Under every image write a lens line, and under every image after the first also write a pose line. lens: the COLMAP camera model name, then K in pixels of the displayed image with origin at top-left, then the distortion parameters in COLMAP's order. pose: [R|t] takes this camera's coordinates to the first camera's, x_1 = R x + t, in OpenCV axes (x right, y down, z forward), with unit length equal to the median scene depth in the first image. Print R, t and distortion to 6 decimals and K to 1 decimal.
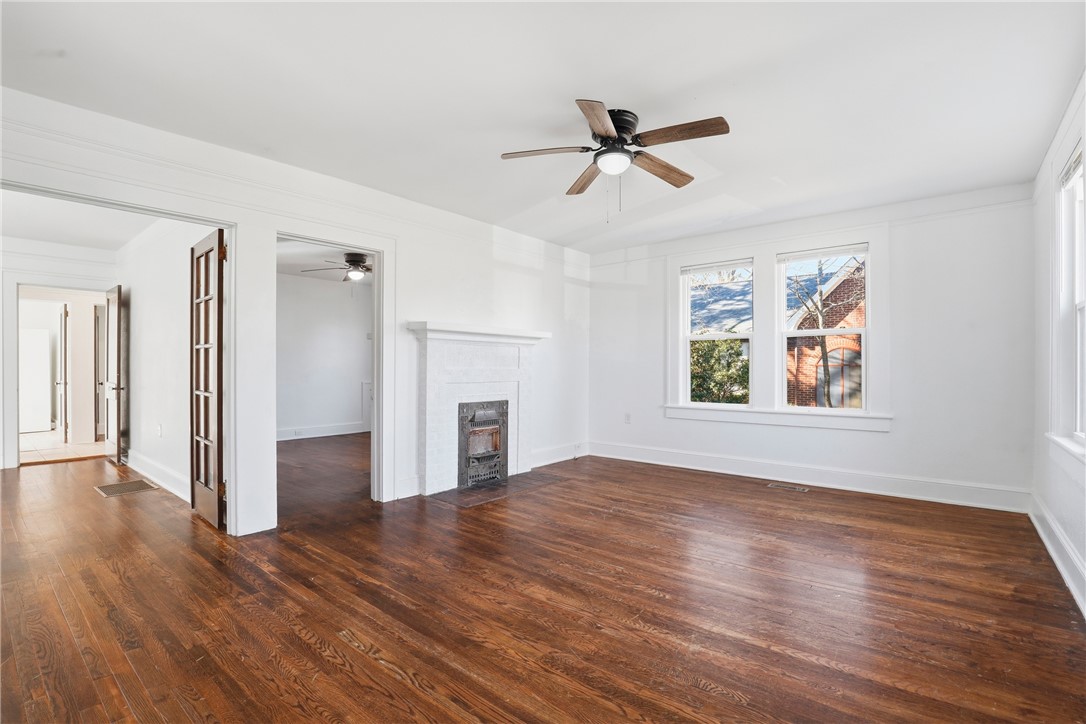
lens RADIAL K [[503.2, 0, 526.3], [0, 503.2, 369.5], [0, 0, 1]] dist [-0.034992, 0.010673]
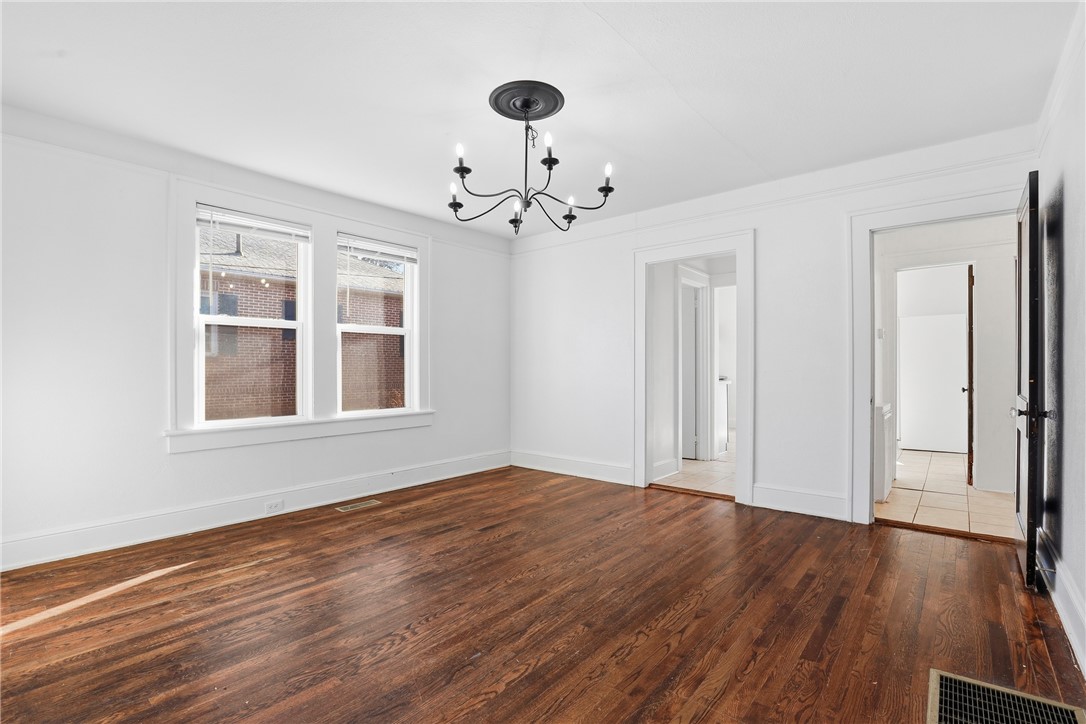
lens RADIAL K [[503.2, 0, 526.3], [0, 503.2, 369.5], [0, 0, 1]] dist [-0.034992, 0.010673]
pose [[0.000934, 0.005703, -0.999983, -0.631728], [-0.000470, 0.999984, 0.005703, -0.006442], [0.999999, 0.000465, 0.000936, 0.891271]]
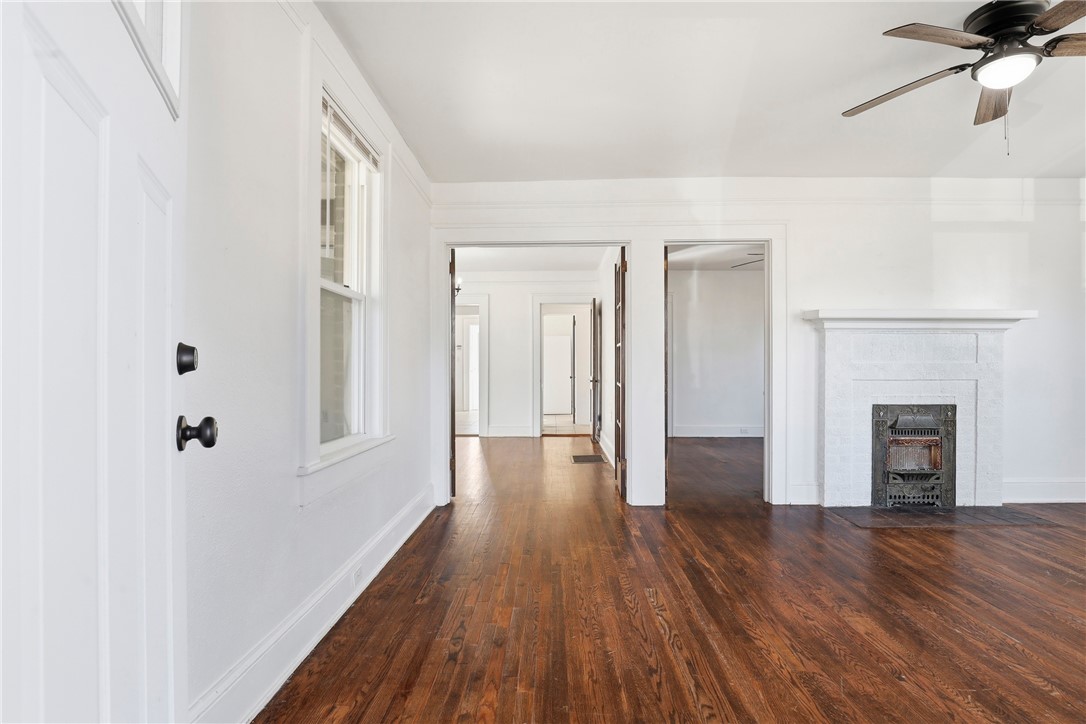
lens RADIAL K [[562.1, 0, 543.0], [0, 562.1, 362.0], [0, 0, 1]] dist [-0.003072, -0.000527]
pose [[0.640442, -0.007103, -0.767974, 0.303953], [-0.002723, 0.999930, -0.011519, 0.012169], [0.768002, 0.009469, 0.640377, -0.017623]]
